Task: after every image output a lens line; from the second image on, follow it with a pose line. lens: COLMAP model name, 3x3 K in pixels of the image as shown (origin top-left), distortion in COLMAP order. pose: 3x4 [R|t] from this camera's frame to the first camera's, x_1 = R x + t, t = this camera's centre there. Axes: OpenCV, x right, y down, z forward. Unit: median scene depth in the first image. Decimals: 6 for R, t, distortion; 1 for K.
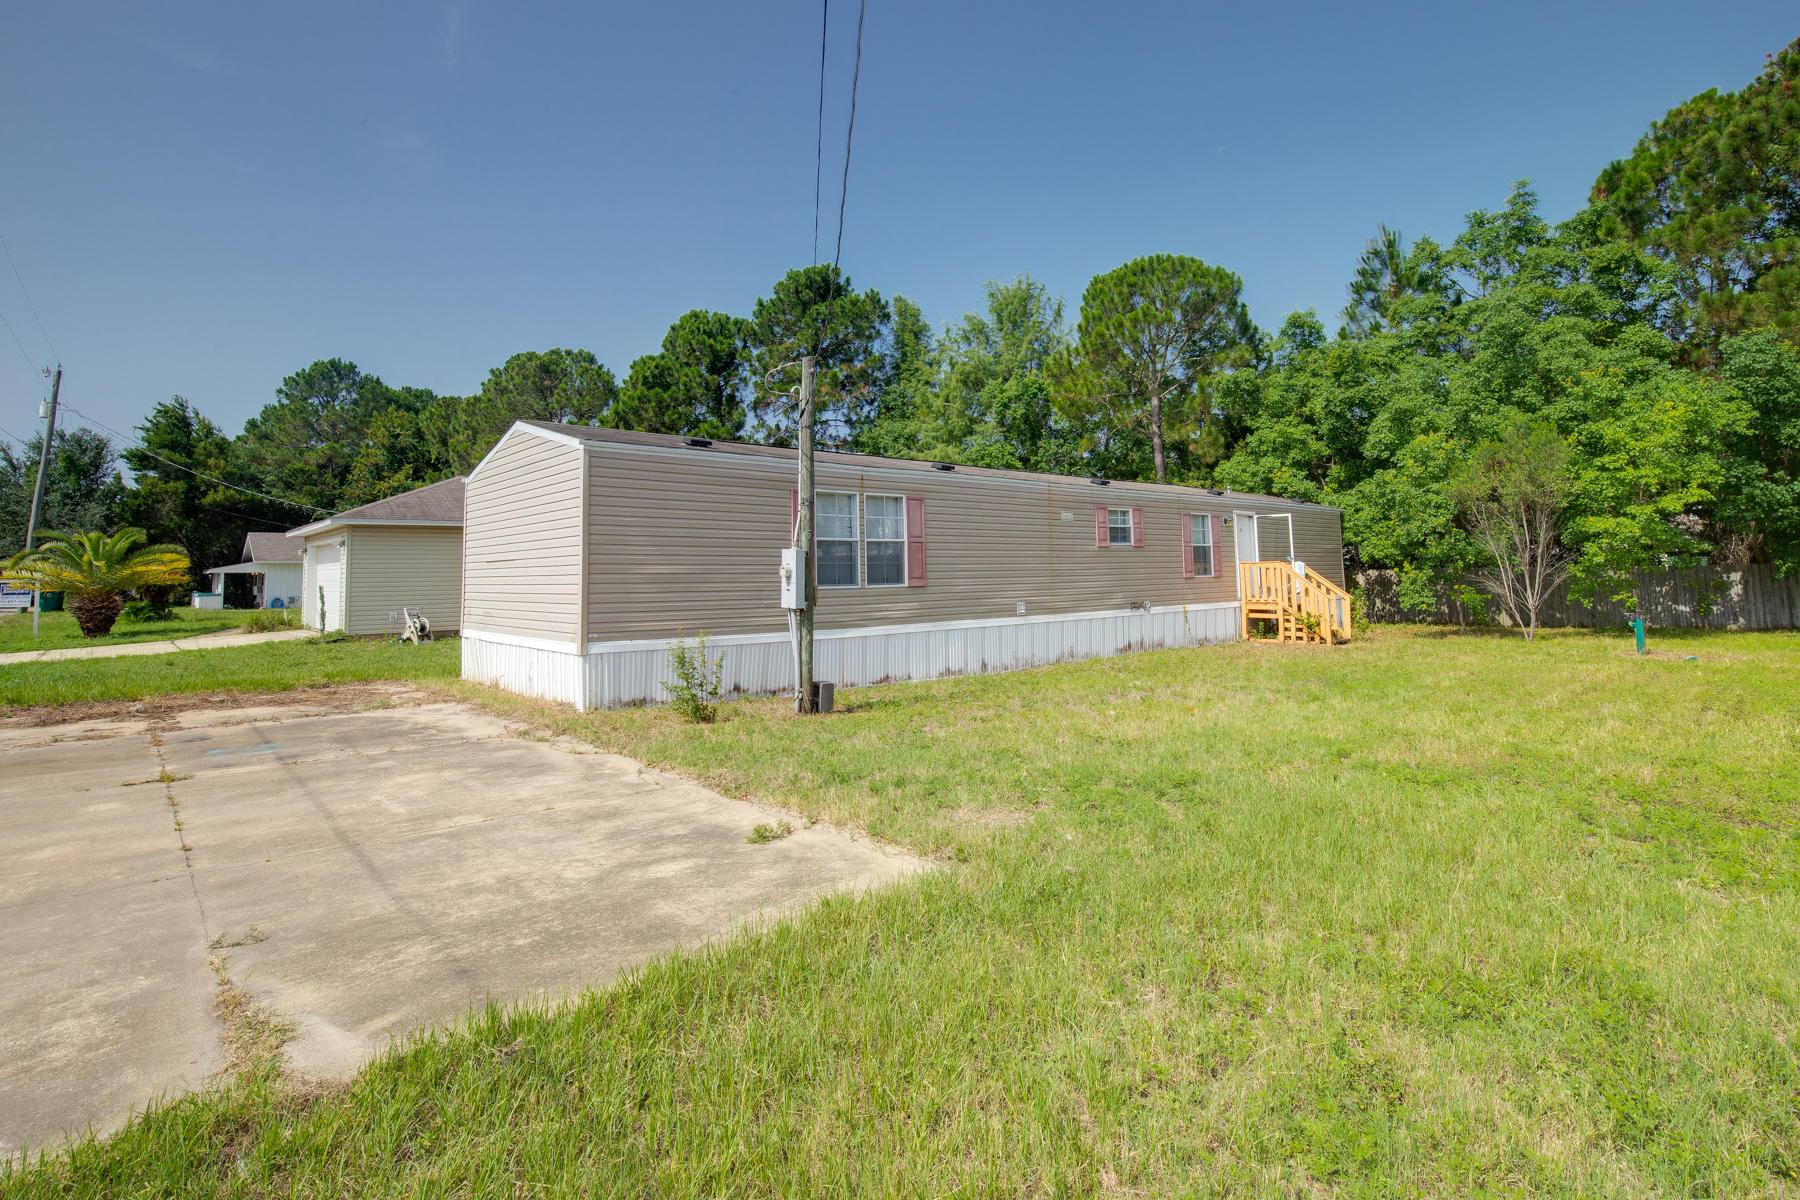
lens RADIAL K [[864.8, 0, 953.8], [0, 864.8, 512.4], [0, 0, 1]] dist [-0.023187, 0.000922]
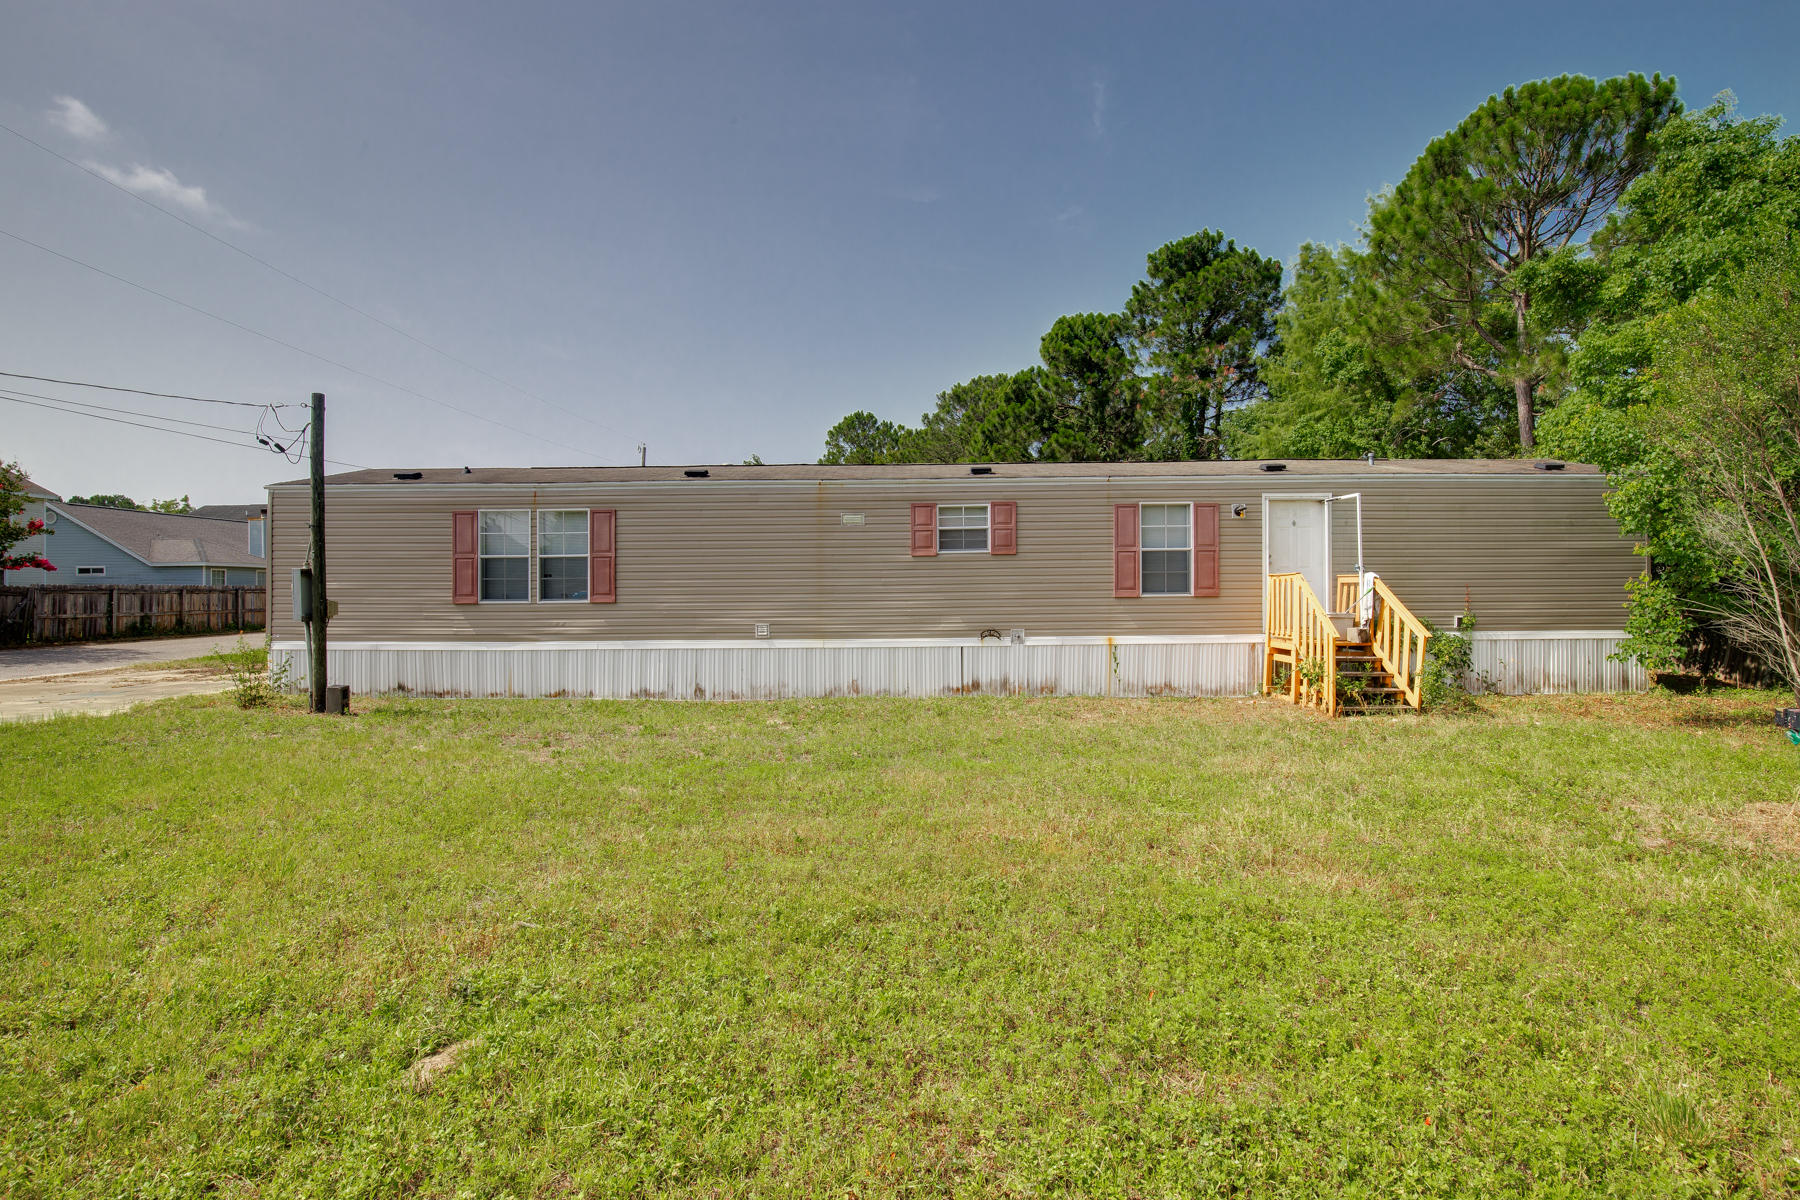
lens RADIAL K [[836.3, 0, 900.0], [0, 836.3, 600.0], [0, 0, 1]] dist [-0.004569, -0.000144]
pose [[0.728009, 0.020527, -0.685260, 0.608156], [0.044721, 0.996001, 0.077346, 0.018234], [0.684107, -0.086955, 0.724180, 0.396985]]
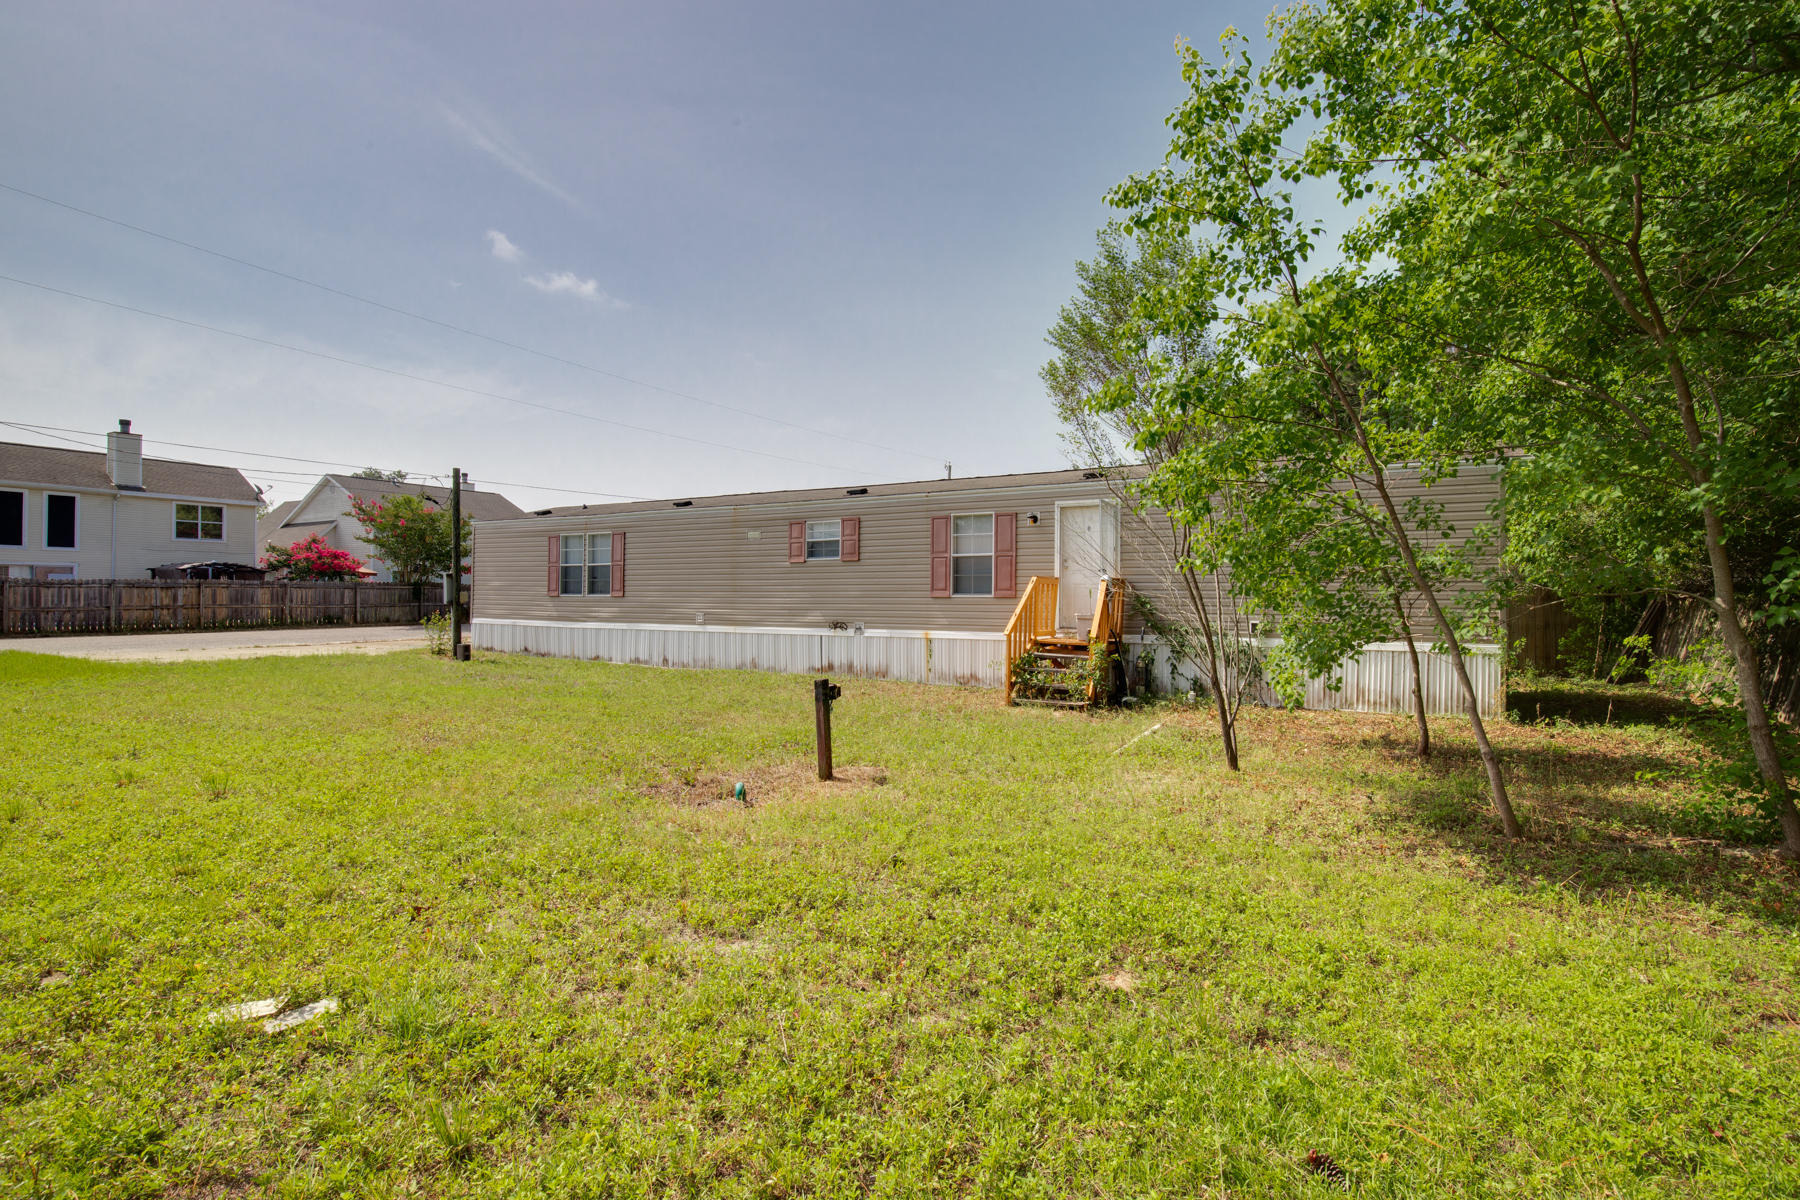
lens RADIAL K [[836.3, 0, 900.0], [0, 836.3, 600.0], [0, 0, 1]] dist [-0.004569, -0.000144]
pose [[0.296829, 0.030975, -0.954428, 1.009861], [0.065234, 0.996481, 0.052628, 0.035834], [0.952700, -0.077883, 0.293764, 0.750099]]
